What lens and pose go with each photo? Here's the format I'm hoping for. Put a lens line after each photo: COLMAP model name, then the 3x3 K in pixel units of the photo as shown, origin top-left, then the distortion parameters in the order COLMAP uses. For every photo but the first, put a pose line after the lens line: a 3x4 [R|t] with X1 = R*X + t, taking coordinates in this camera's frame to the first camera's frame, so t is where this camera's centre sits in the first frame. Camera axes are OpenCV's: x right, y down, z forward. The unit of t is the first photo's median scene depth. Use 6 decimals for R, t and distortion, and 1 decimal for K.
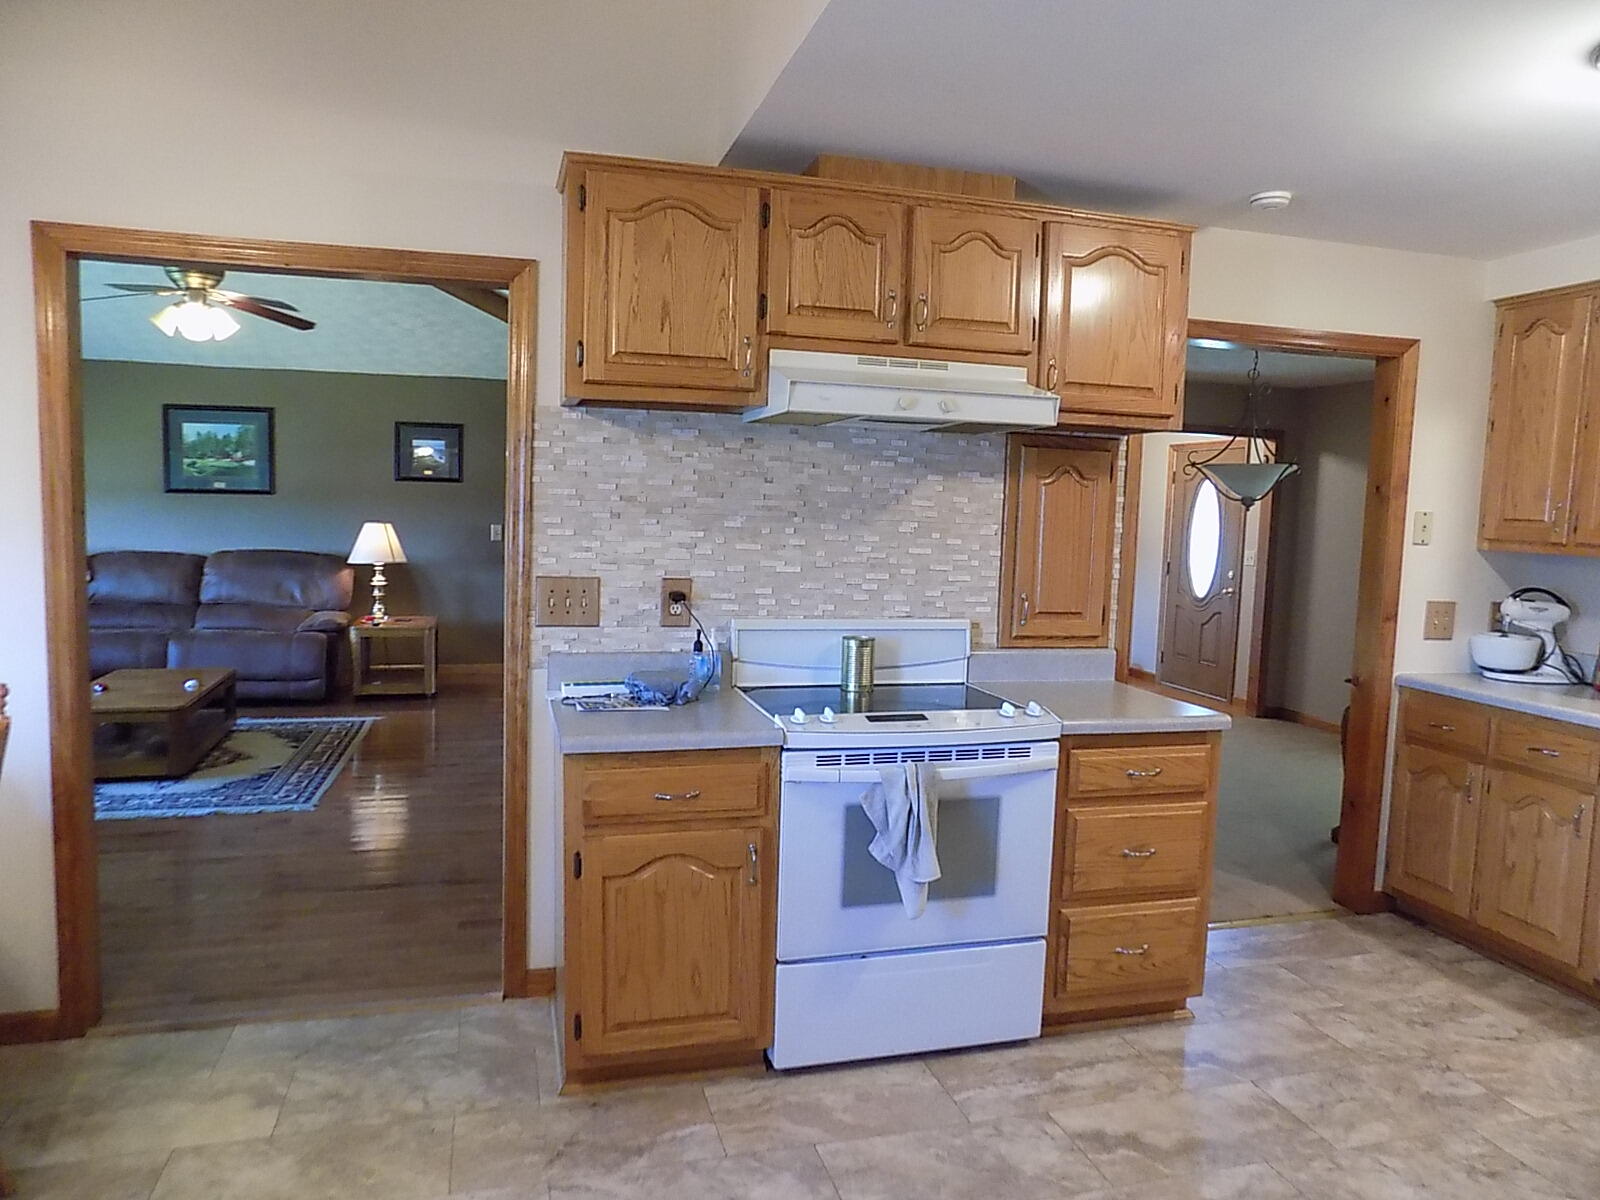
lens RADIAL K [[1079.2, 0, 786.8], [0, 1079.2, 597.7], [0, 0, 1]] dist [-0.075347, 0.073470]
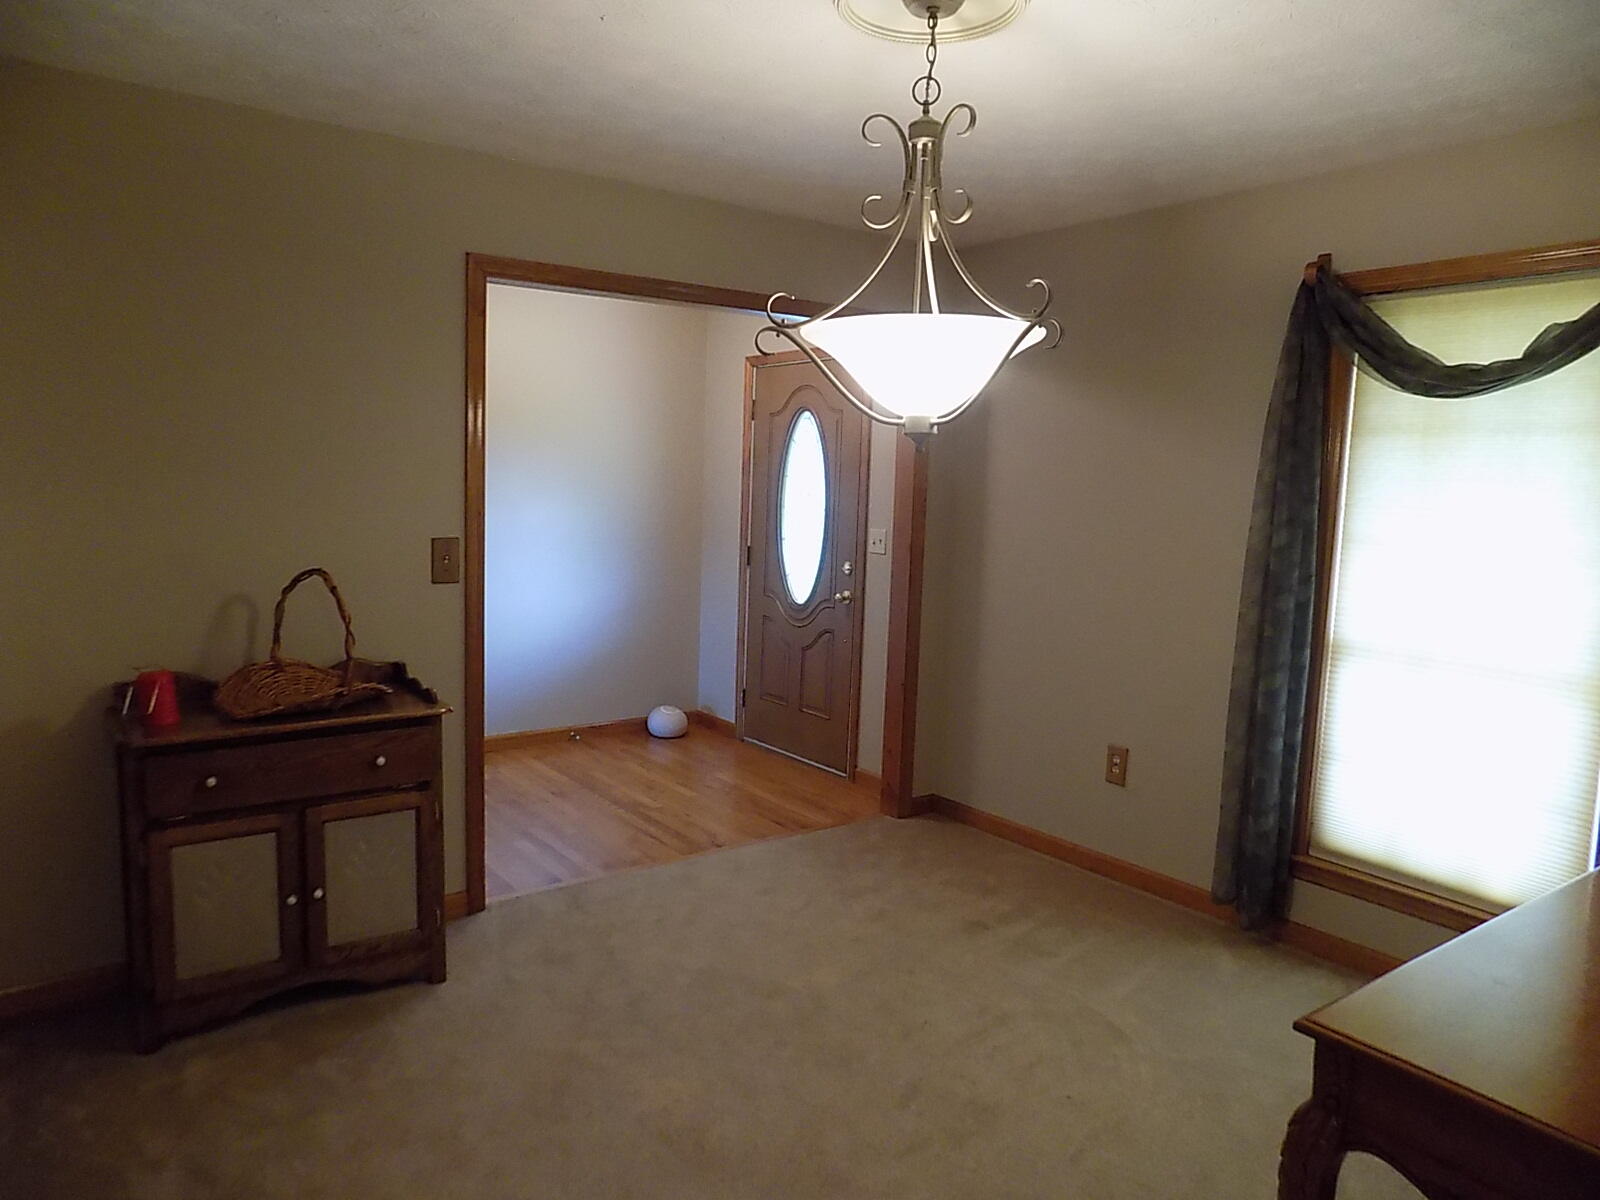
lens RADIAL K [[1079.2, 0, 795.2], [0, 1079.2, 601.2], [0, 0, 1]] dist [-0.075347, 0.073470]
pose [[0.928275, -0.043230, 0.369375, 0.152846], [0.030721, 0.998740, 0.039683, -0.026342], [-0.370625, -0.025489, 0.928433, 0.418118]]
